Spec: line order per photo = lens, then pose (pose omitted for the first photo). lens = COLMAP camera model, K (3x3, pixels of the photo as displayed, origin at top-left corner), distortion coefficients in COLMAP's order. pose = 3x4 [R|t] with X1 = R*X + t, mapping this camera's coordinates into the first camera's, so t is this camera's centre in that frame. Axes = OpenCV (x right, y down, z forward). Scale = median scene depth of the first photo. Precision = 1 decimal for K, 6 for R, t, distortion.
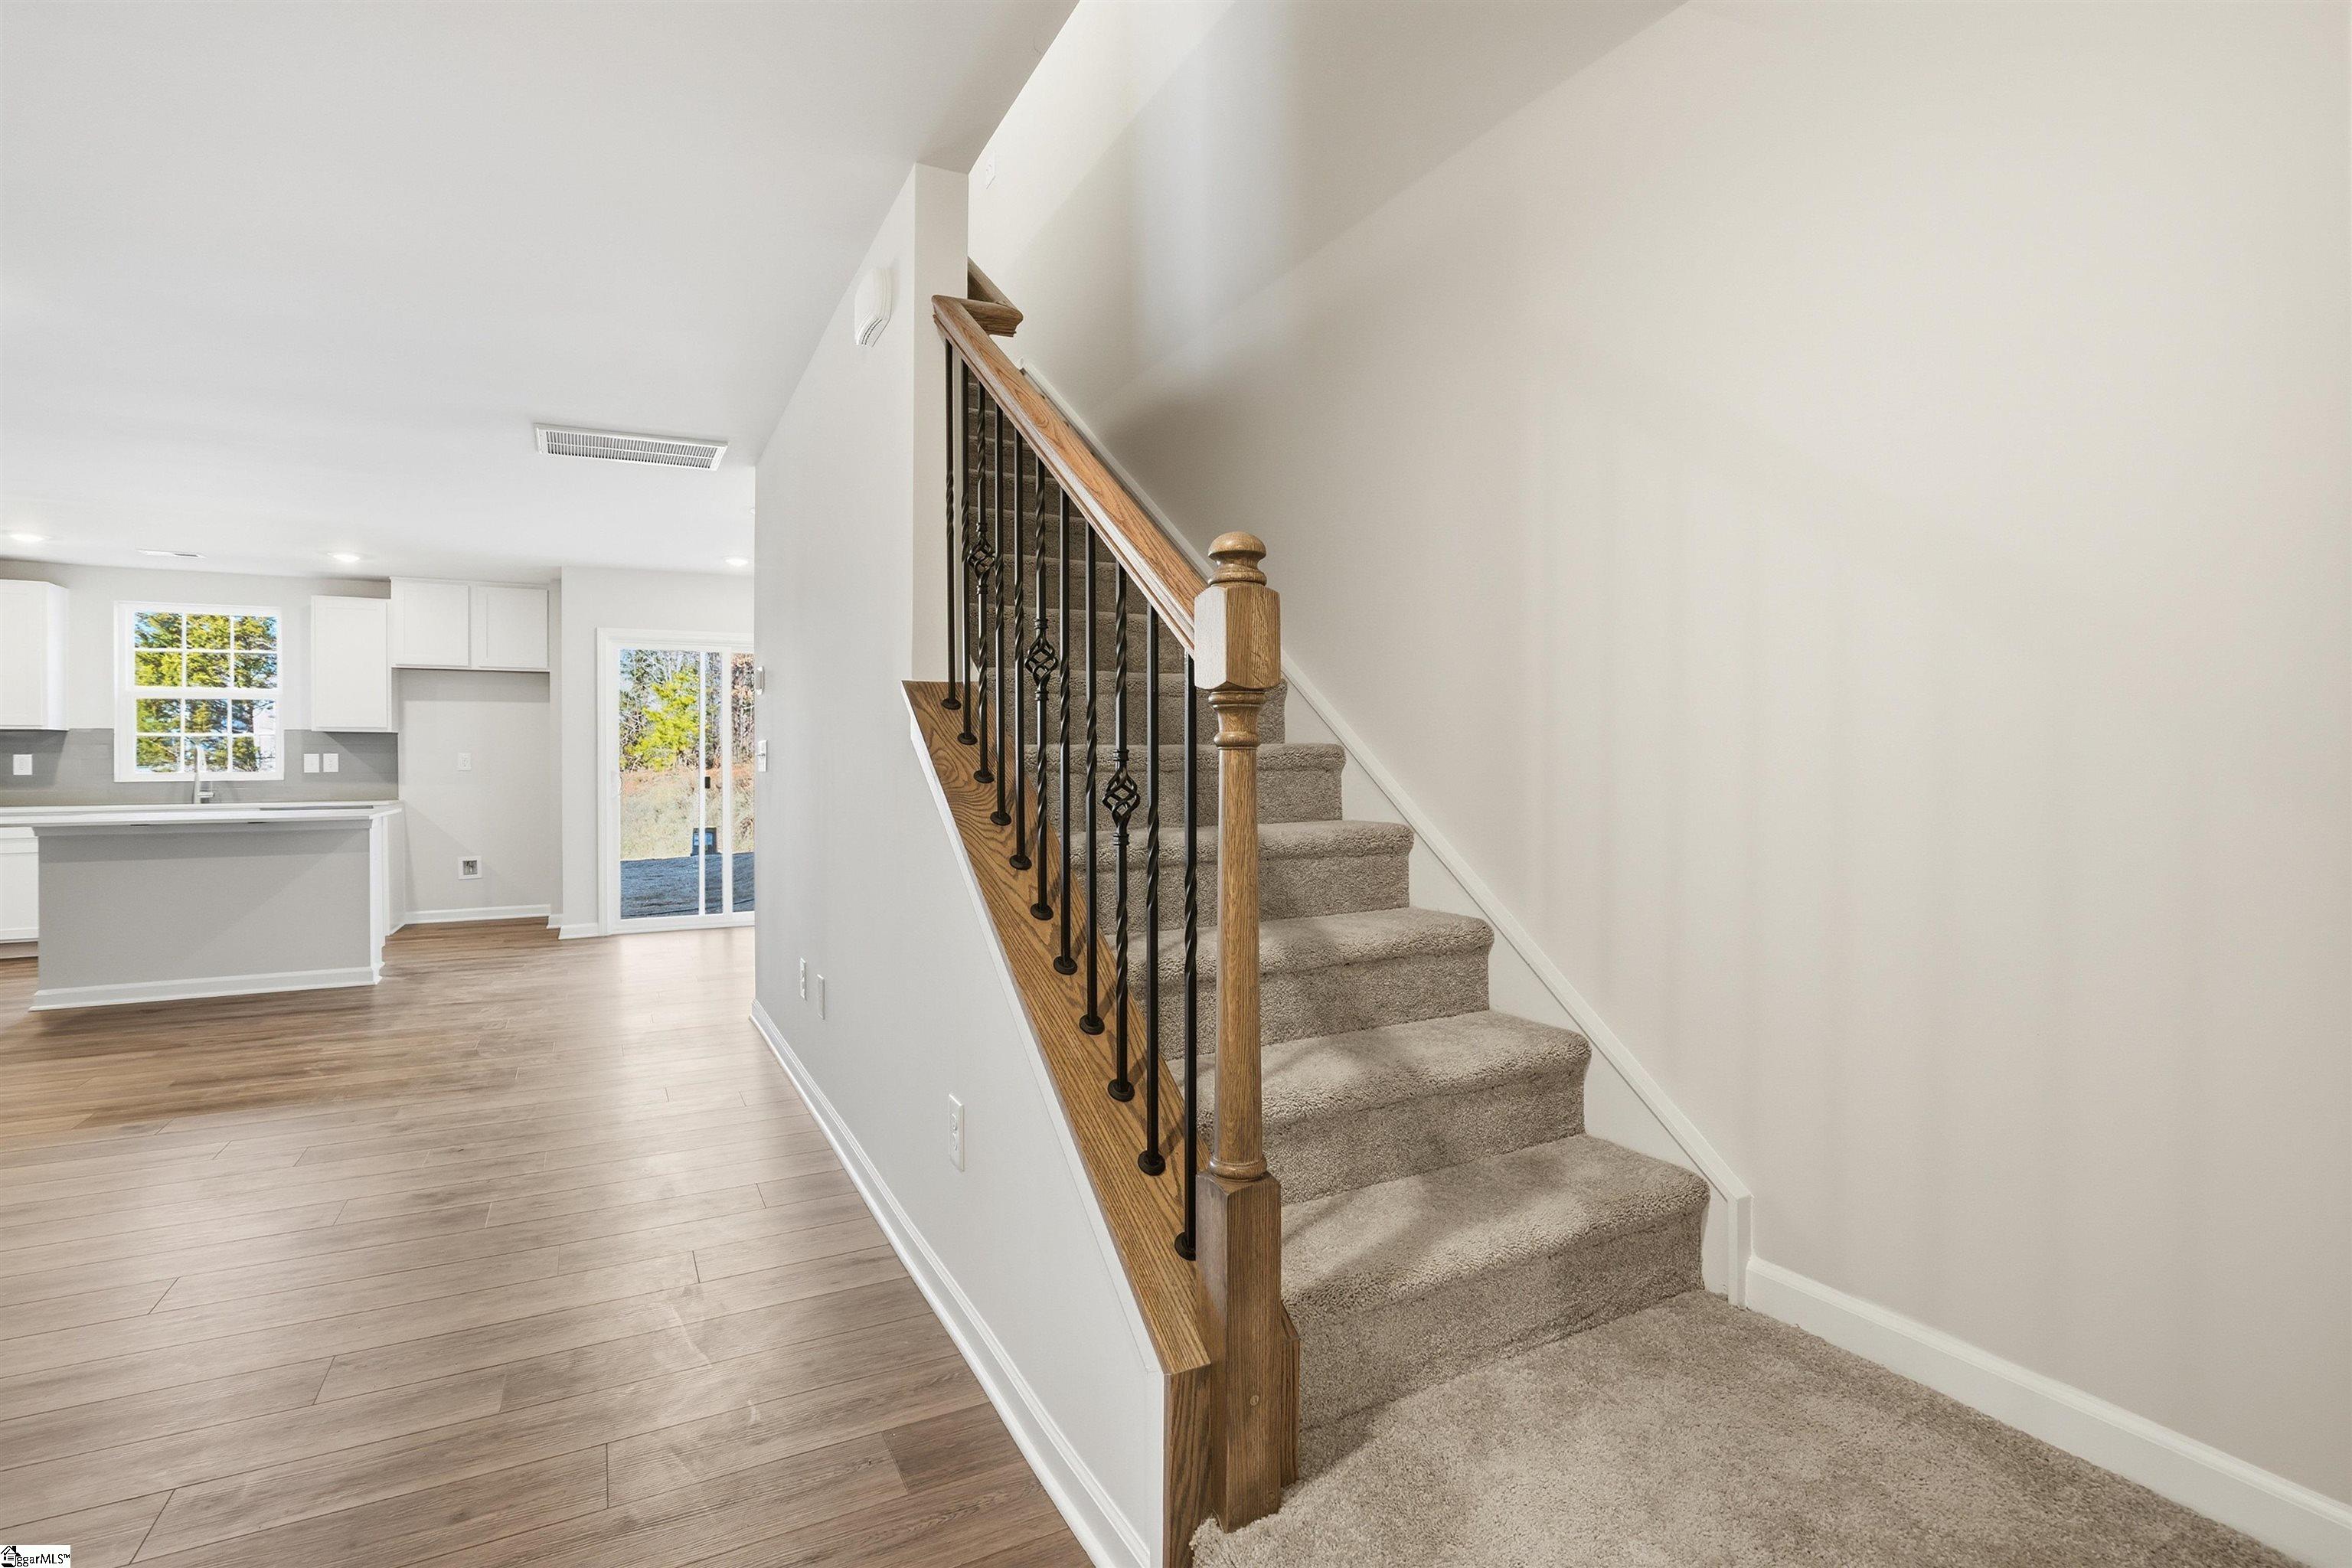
lens RADIAL K [[1080.7, 0, 1172.3], [0, 1080.7, 771.8], [0, 0, 1]] dist [-0.049618, 0.011896]
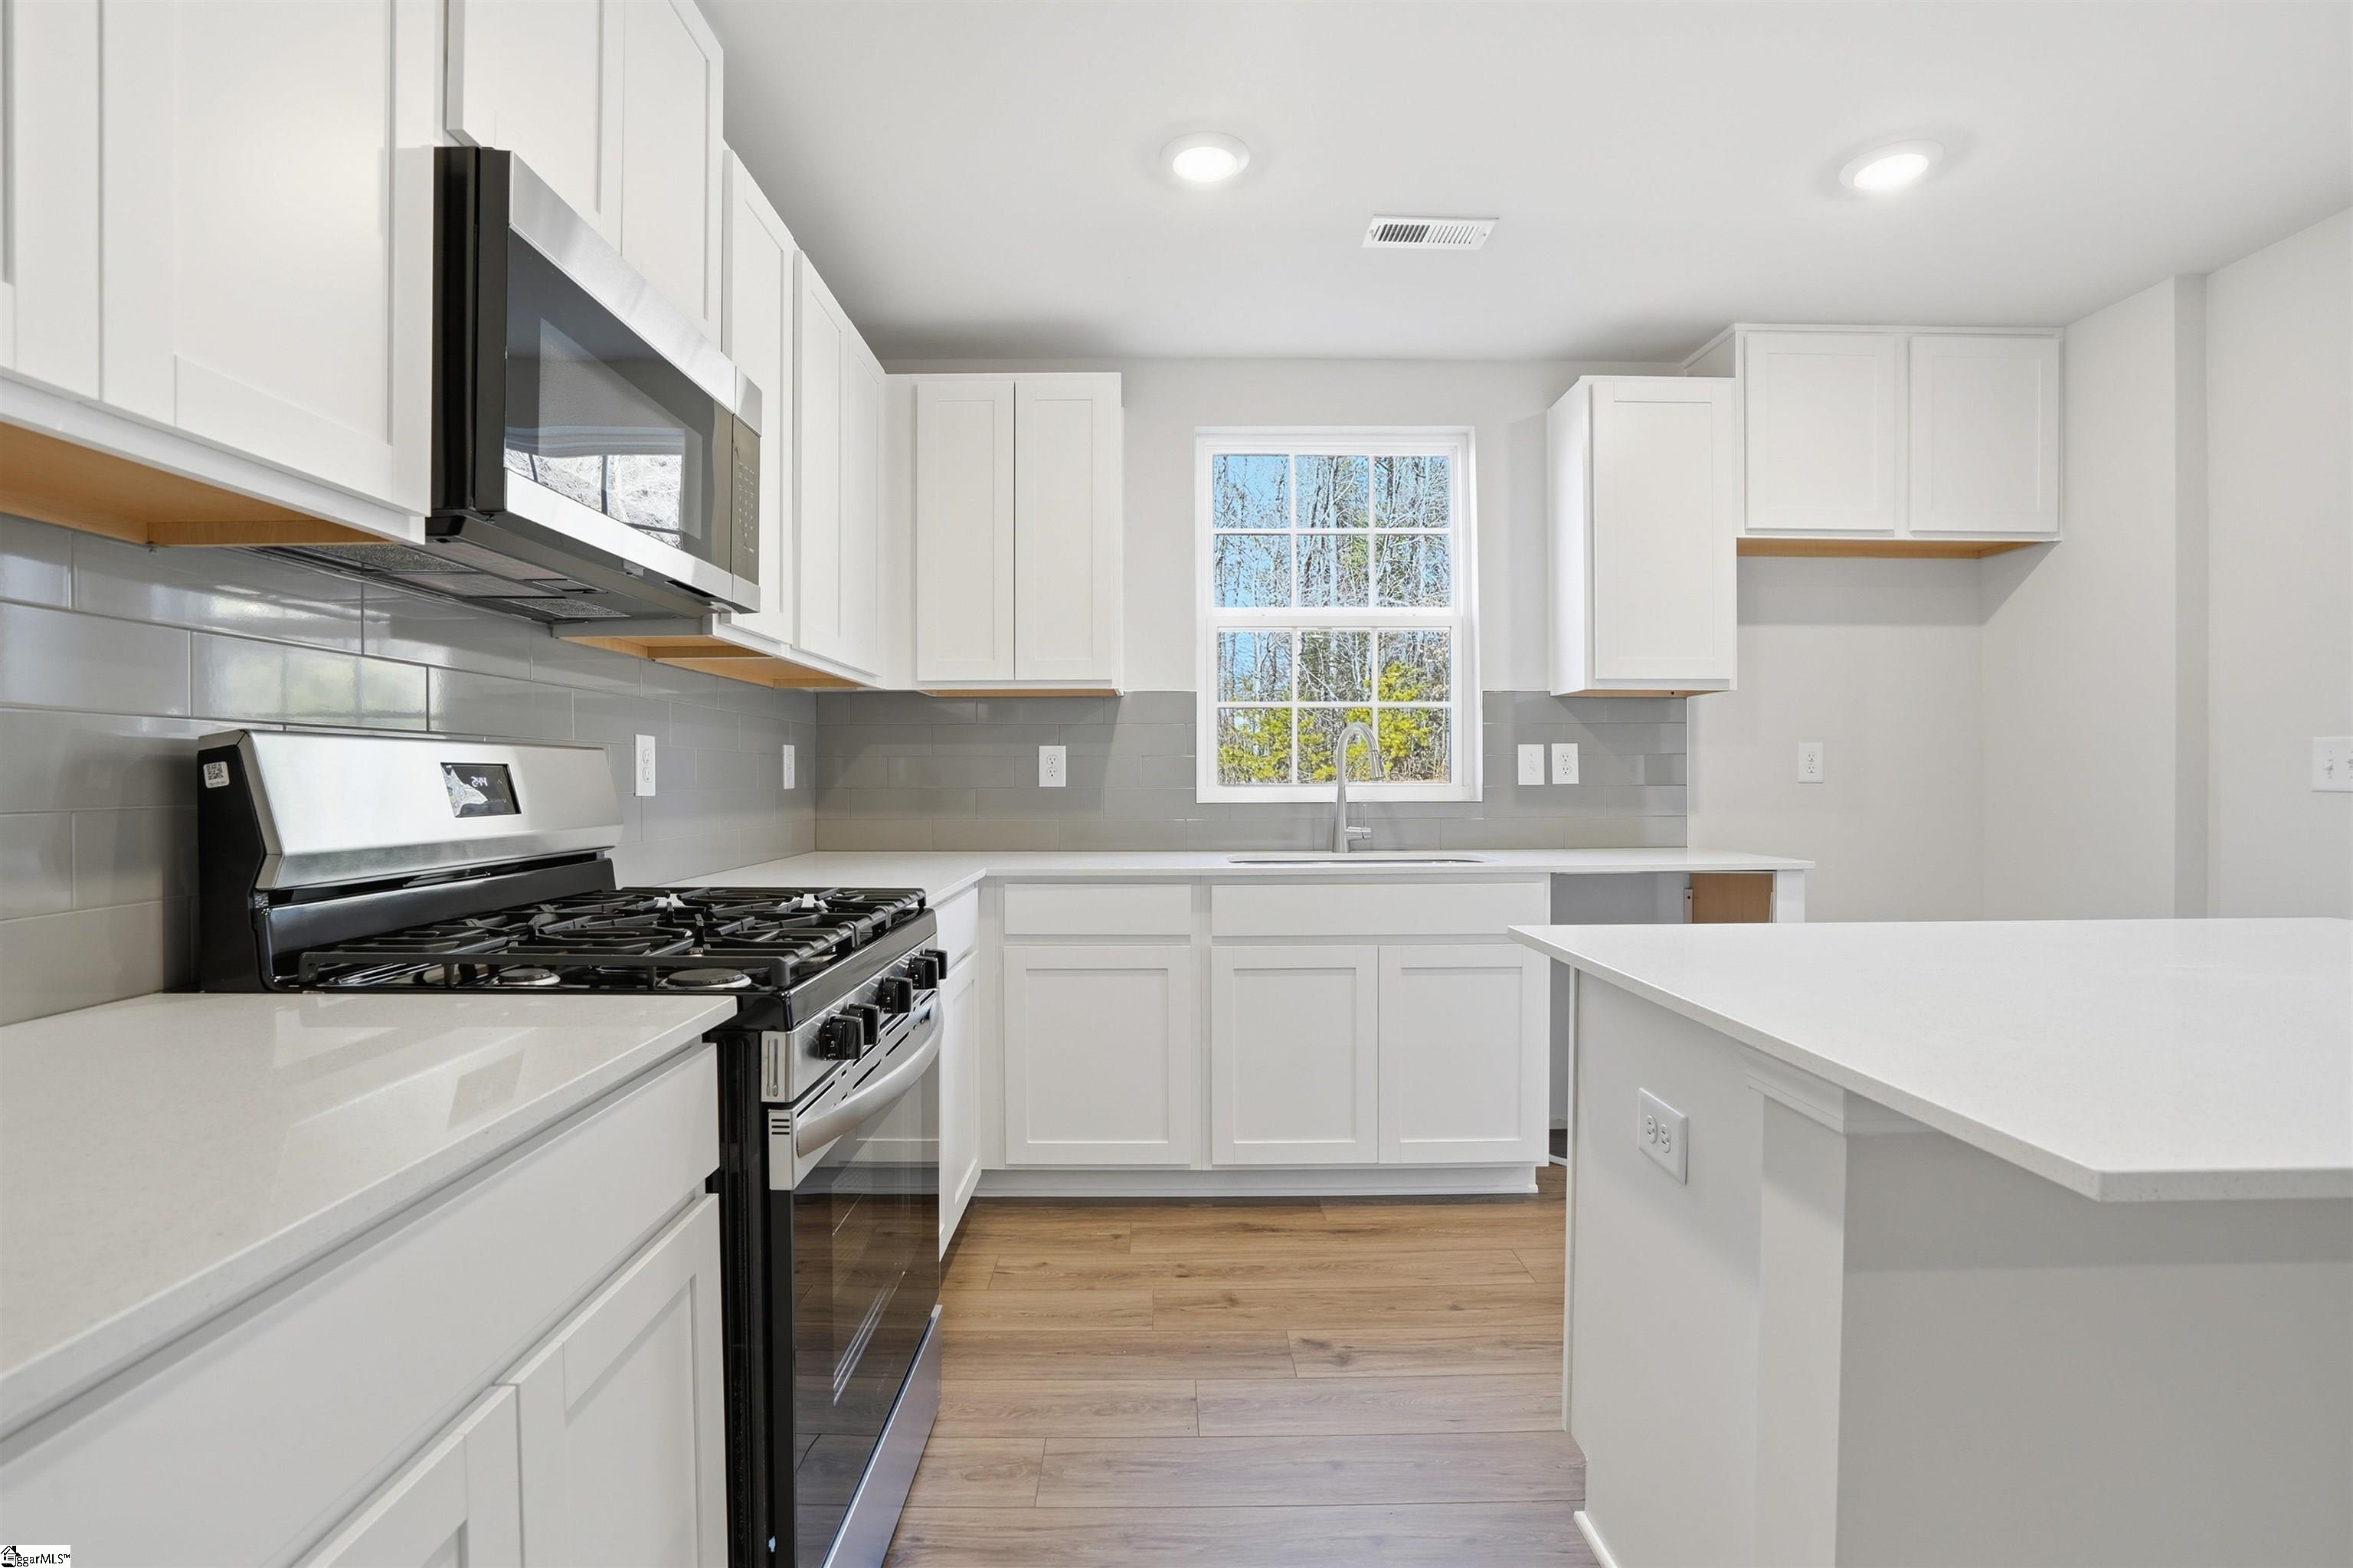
lens RADIAL K [[1081.2, 0, 1172.8], [0, 1081.2, 771.8], [0, 0, 1]] dist [-0.049618, 0.011896]
pose [[0.884859, 0.003357, -0.465847, -0.748409], [-0.006912, 0.999959, -0.005924, -0.001222], [0.465808, 0.008462, 0.884845, 0.523321]]
